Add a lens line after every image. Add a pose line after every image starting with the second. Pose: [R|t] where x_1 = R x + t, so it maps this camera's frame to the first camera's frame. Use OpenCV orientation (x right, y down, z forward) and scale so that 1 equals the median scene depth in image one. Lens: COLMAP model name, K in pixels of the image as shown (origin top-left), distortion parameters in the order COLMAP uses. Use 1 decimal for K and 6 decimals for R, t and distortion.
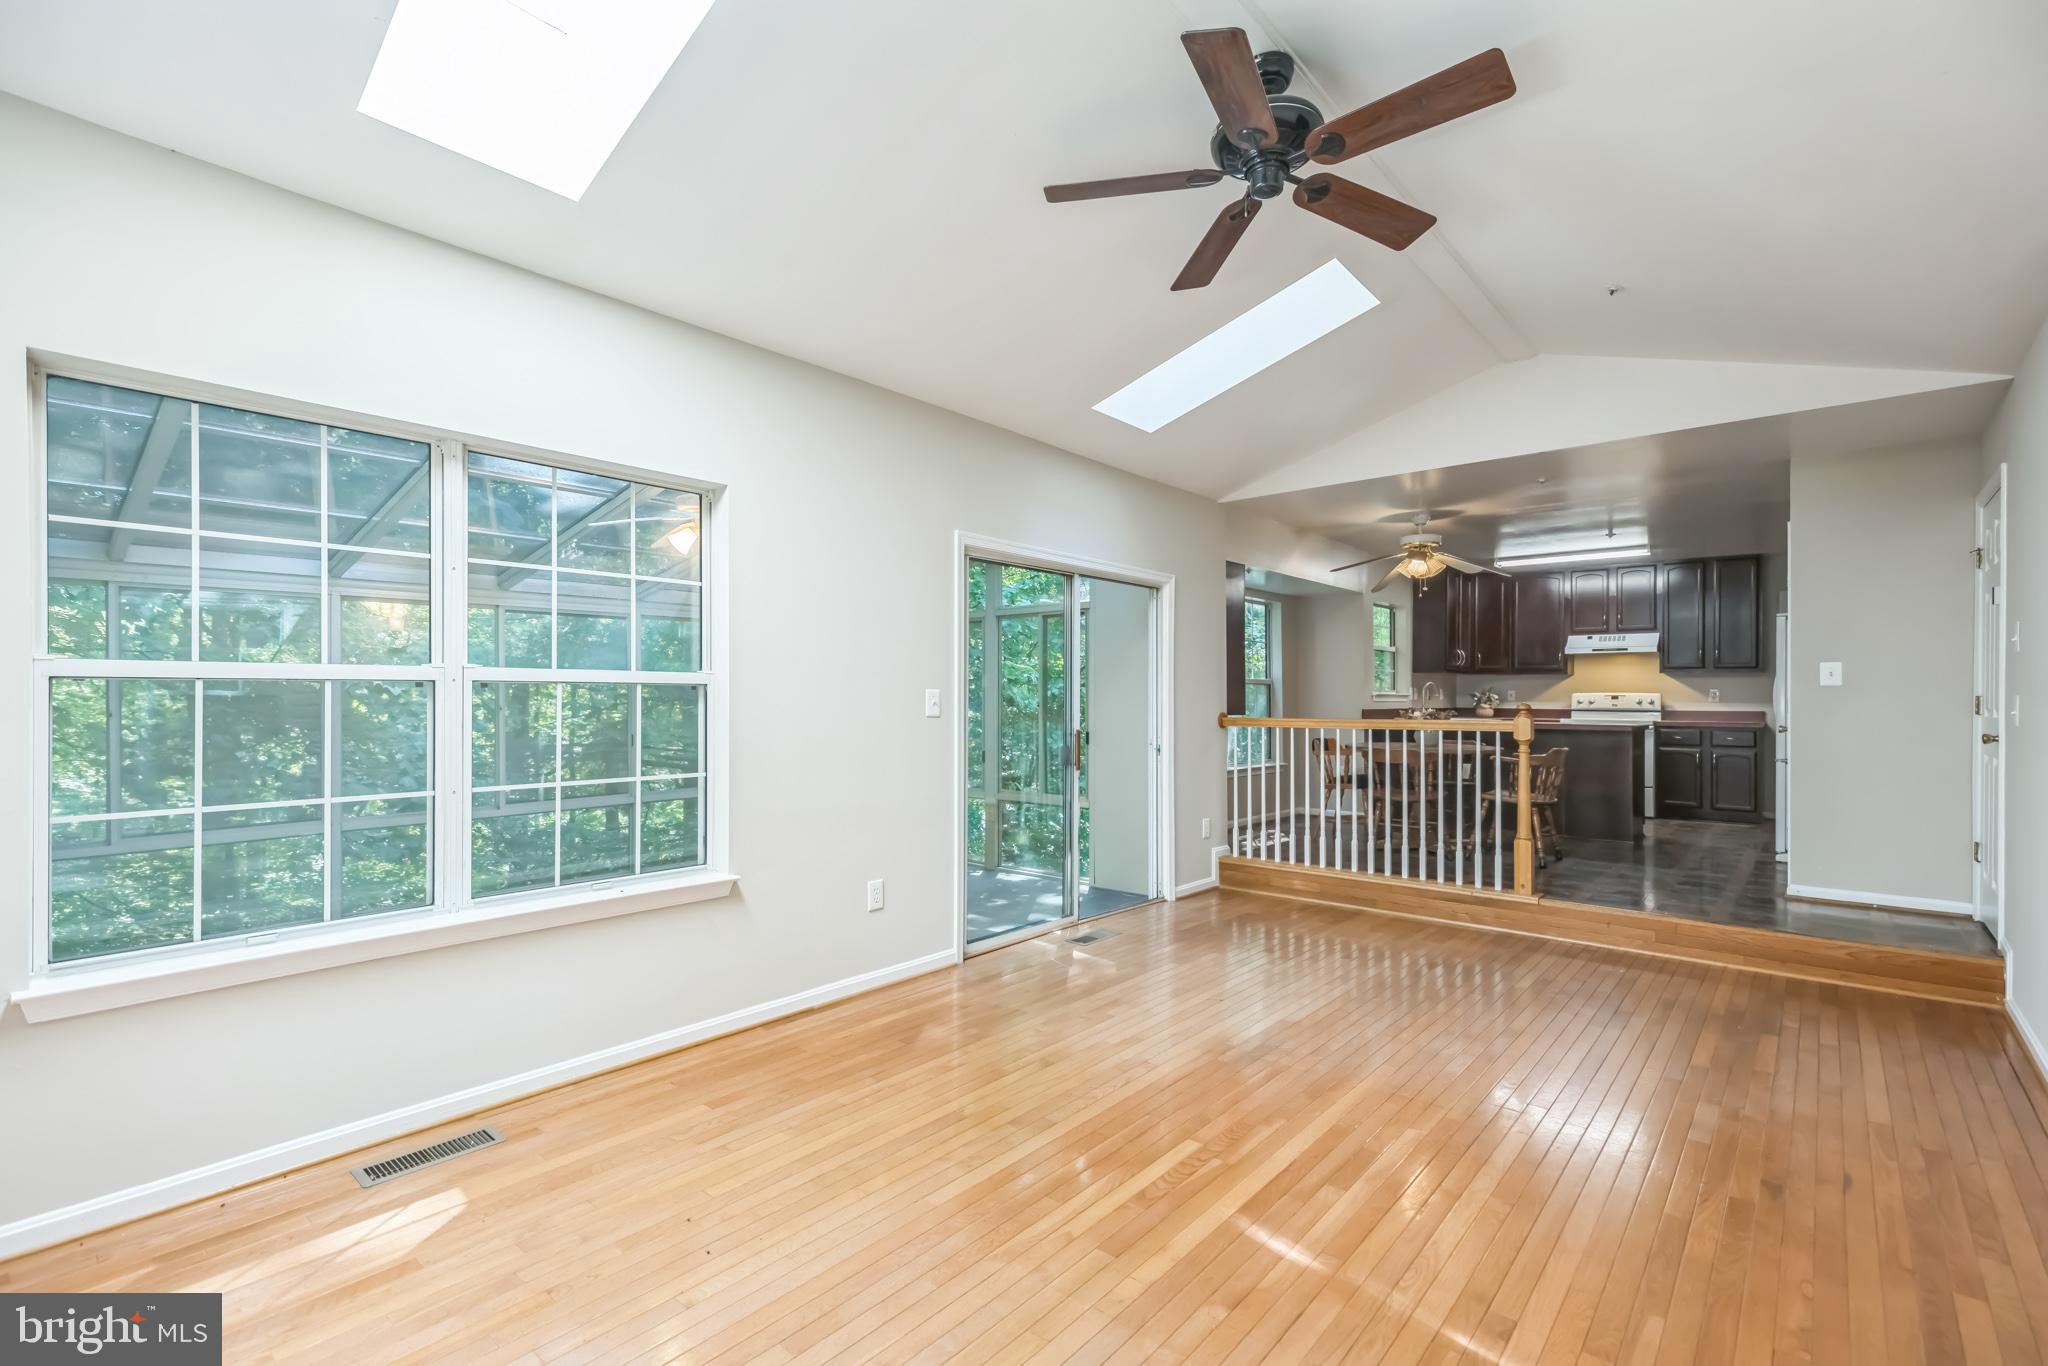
lens RADIAL K [[925.8, 0, 1014.8], [0, 925.8, 700.5], [0, 0, 1]] dist [0.024846, -0.007899]
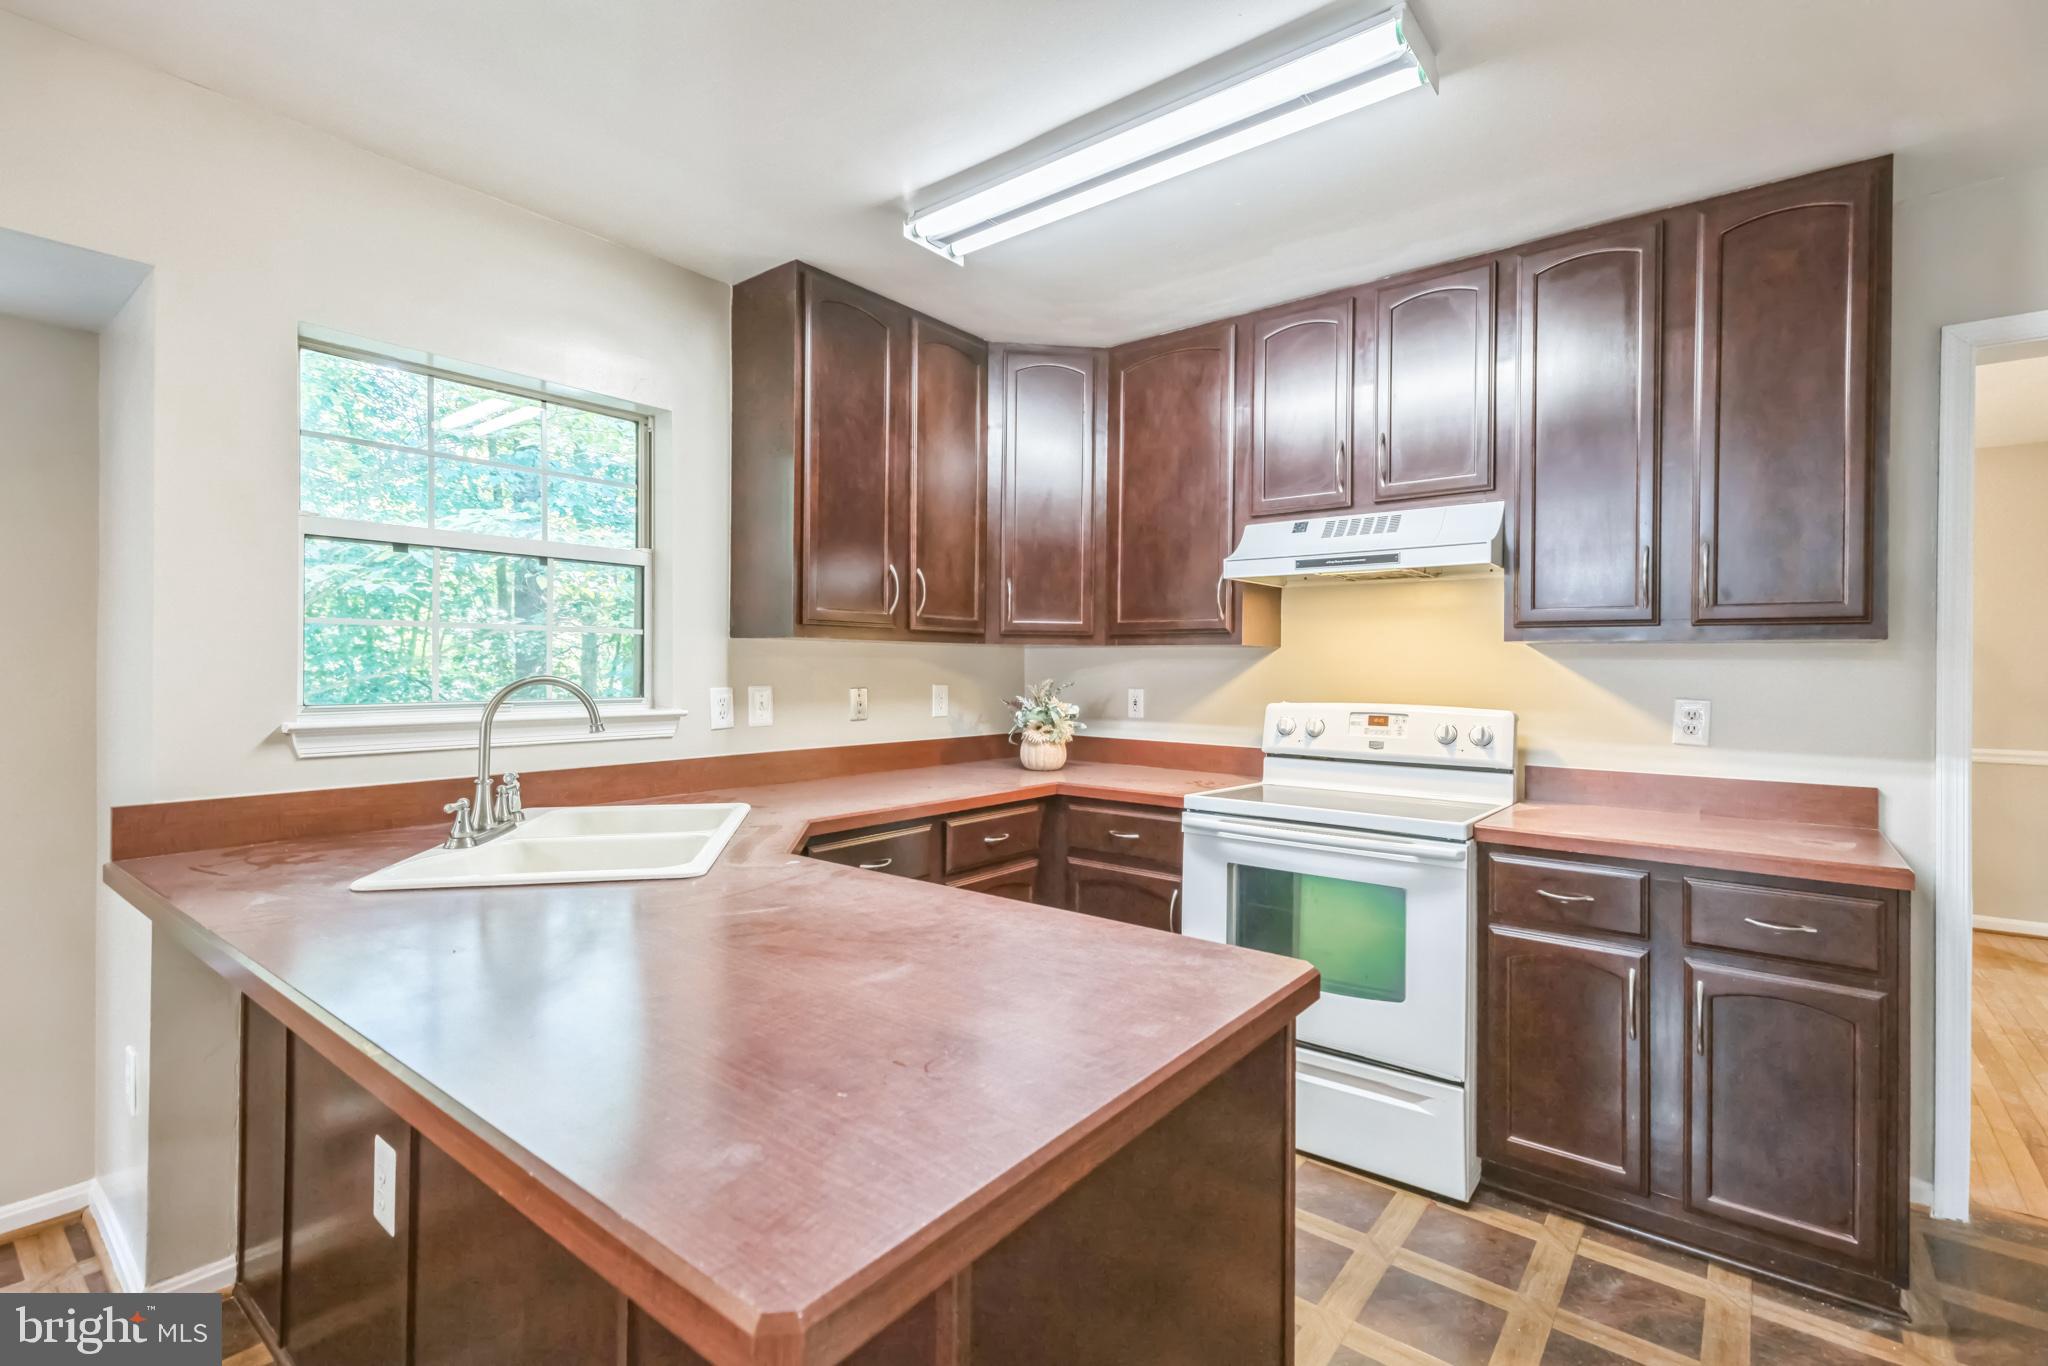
lens RADIAL K [[925.8, 0, 1015.2], [0, 925.8, 665.6], [0, 0, 1]] dist [0.024846, -0.007899]
pose [[0.999058, 0.006547, 0.042909, 0.519797], [-0.005956, 0.999886, -0.013903, -0.016740], [-0.042995, 0.013634, 0.998982, 0.711287]]
